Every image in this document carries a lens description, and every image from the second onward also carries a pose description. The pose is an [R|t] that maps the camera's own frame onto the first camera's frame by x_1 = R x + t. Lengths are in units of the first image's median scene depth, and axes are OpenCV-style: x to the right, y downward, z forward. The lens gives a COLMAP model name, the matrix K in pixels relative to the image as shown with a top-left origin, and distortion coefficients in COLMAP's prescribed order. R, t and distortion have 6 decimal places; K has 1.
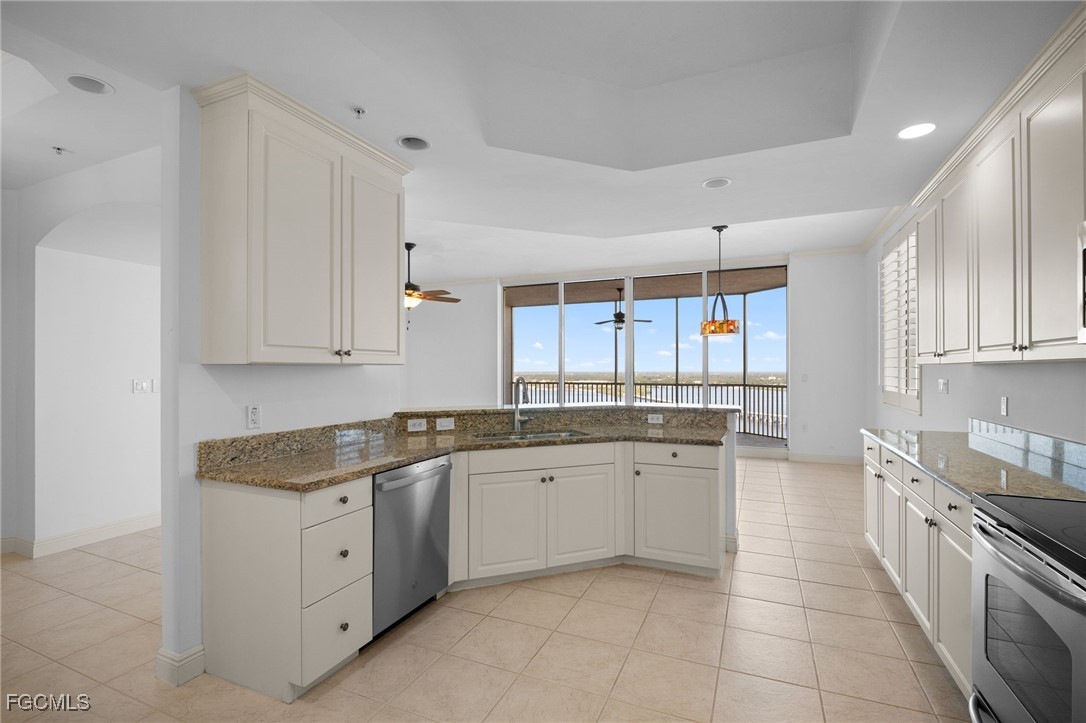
lens RADIAL K [[501.3, 0, 545.0], [0, 501.3, 363.7], [0, 0, 1]] dist [-0.005133, -0.001201]
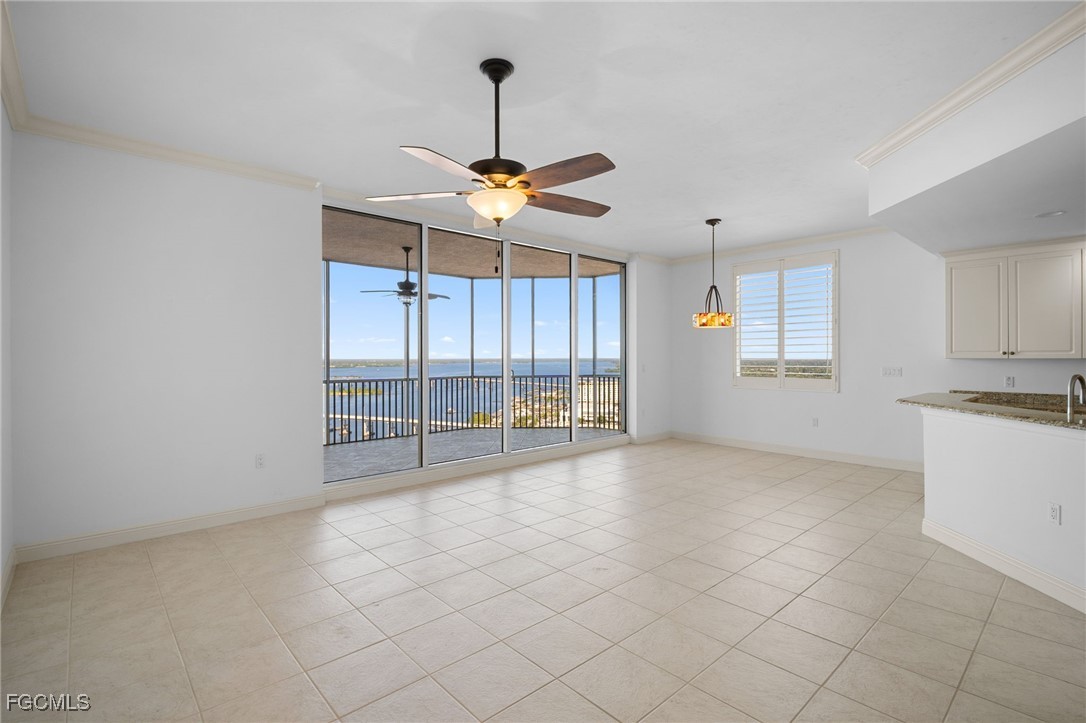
lens RADIAL K [[501.3, 0, 545.3], [0, 501.3, 365.8], [0, 0, 1]] dist [-0.005133, -0.001201]
pose [[0.415033, -0.015252, 0.909678, -0.469442], [-0.009682, 0.999729, 0.021180, 0.001736], [-0.909755, -0.017598, 0.414773, 0.579500]]
